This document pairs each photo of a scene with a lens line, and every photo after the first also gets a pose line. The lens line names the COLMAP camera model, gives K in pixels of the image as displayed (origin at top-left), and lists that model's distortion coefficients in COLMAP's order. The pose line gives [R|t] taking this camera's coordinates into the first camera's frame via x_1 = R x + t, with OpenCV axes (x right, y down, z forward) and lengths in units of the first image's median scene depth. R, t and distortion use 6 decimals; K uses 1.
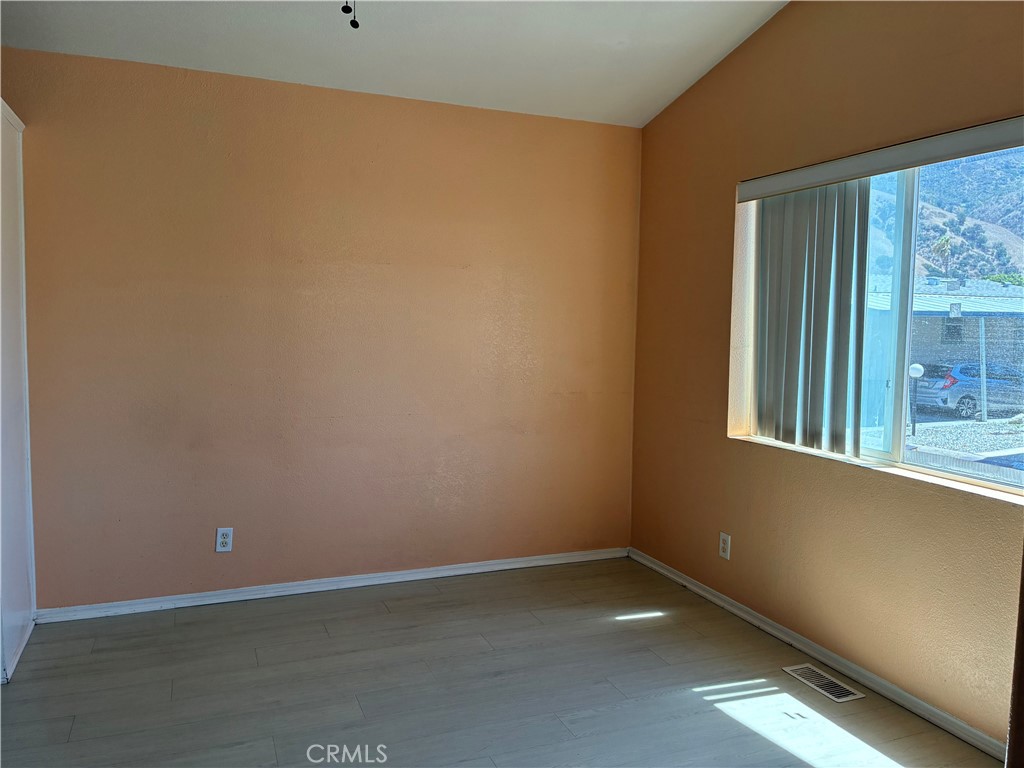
lens RADIAL K [[759.1, 0, 507.5], [0, 759.1, 391.2], [0, 0, 1]] dist [0.033009, -0.040291]
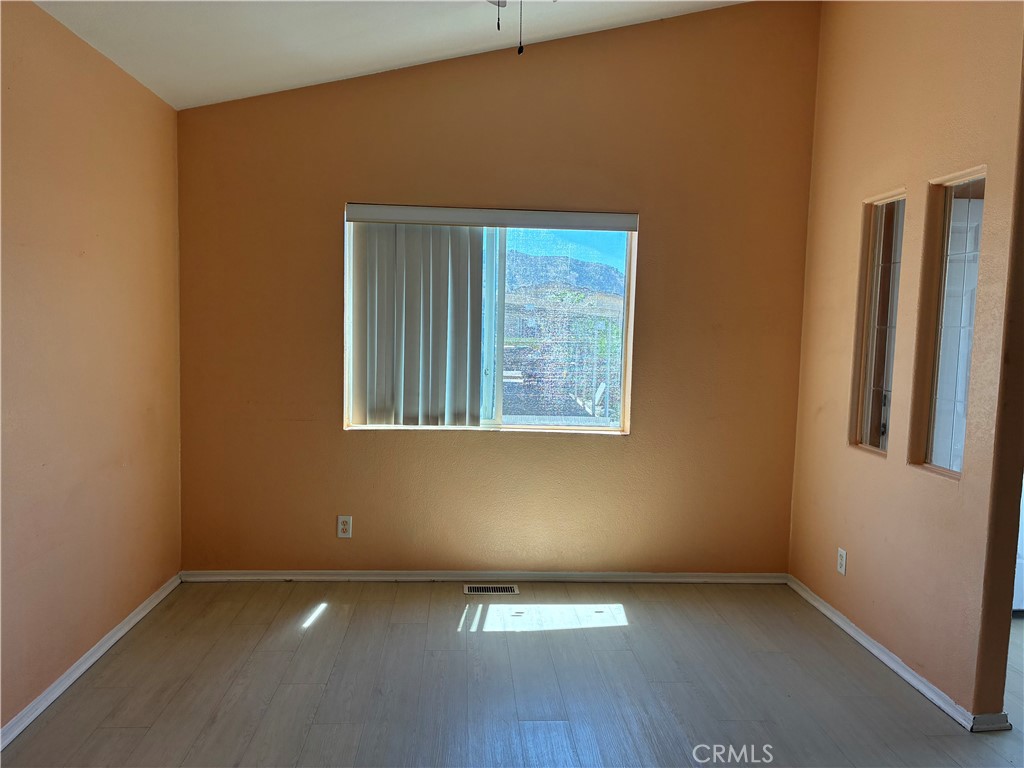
lens RADIAL K [[759.1, 0, 502.8], [0, 759.1, 384.5], [0, 0, 1]] dist [0.033009, -0.040291]
pose [[0.335725, -0.080644, 0.938502, -0.746579], [0.067779, 0.995814, 0.061322, -0.064795], [-0.939518, 0.043023, 0.339785, 0.436155]]
